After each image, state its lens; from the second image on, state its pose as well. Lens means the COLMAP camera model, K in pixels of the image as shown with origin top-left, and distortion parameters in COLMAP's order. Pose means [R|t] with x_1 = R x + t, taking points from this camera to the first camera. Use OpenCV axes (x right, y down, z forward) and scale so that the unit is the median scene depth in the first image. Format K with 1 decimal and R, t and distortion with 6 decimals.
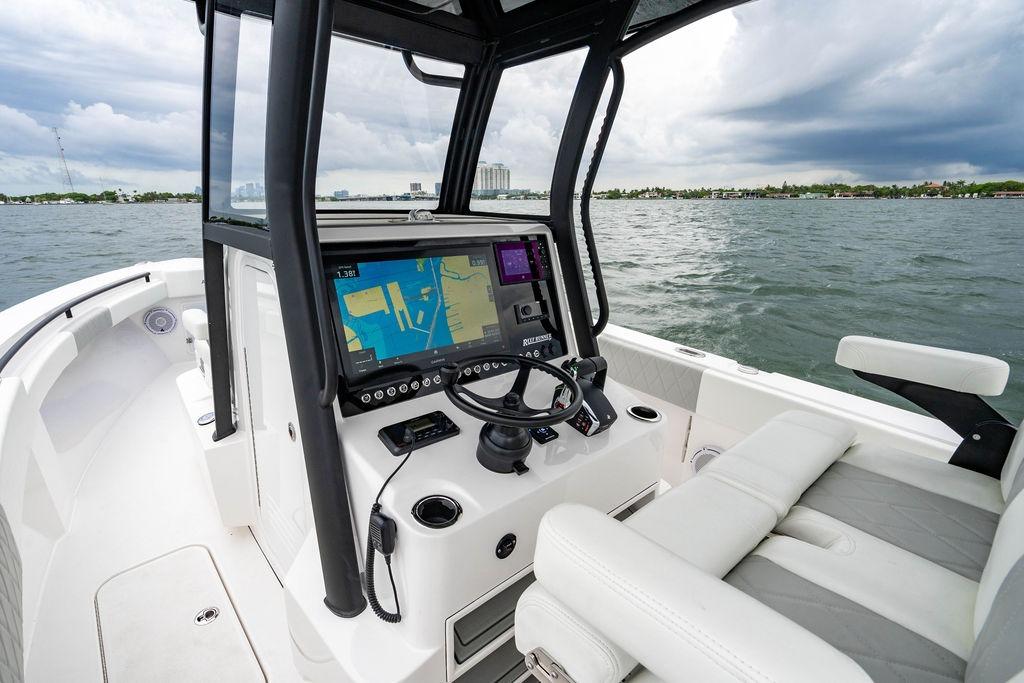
lens RADIAL K [[482.0, 0, 522.6], [0, 482.0, 337.5], [0, 0, 1]] dist [-0.002873, 0.000125]
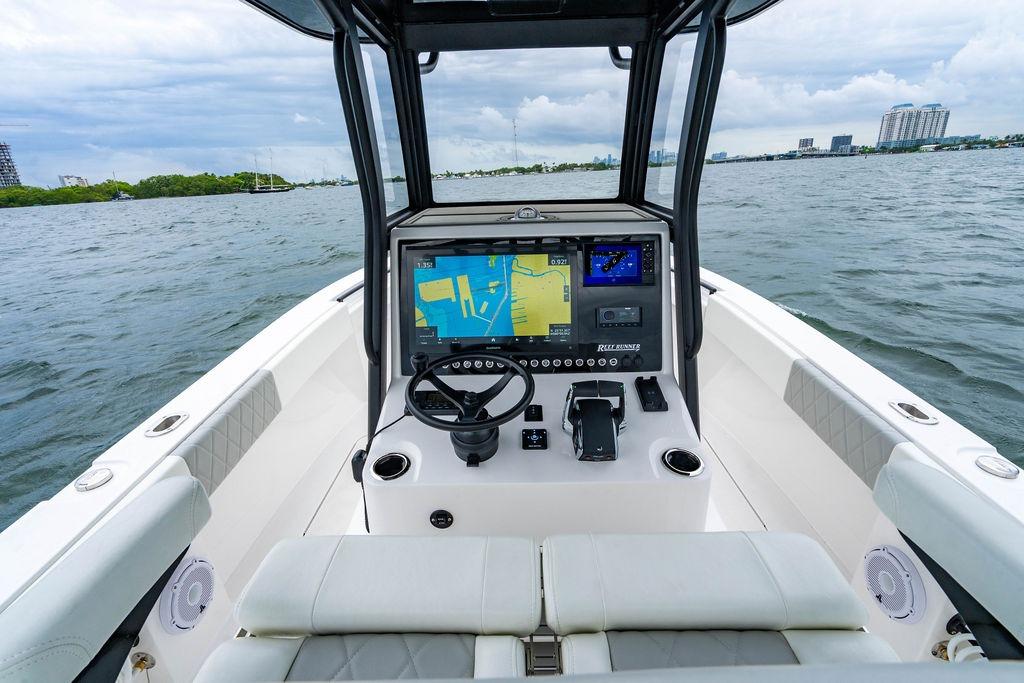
lens RADIAL K [[451.9, 0, 512.0], [0, 451.9, 341.5], [0, 0, 1]] dist [0.009991, -0.000204]
pose [[0.732619, 0.208516, -0.647912, 0.291092], [-0.144805, 0.977875, 0.150970, -0.071792], [0.665057, -0.016783, 0.746604, 0.131037]]
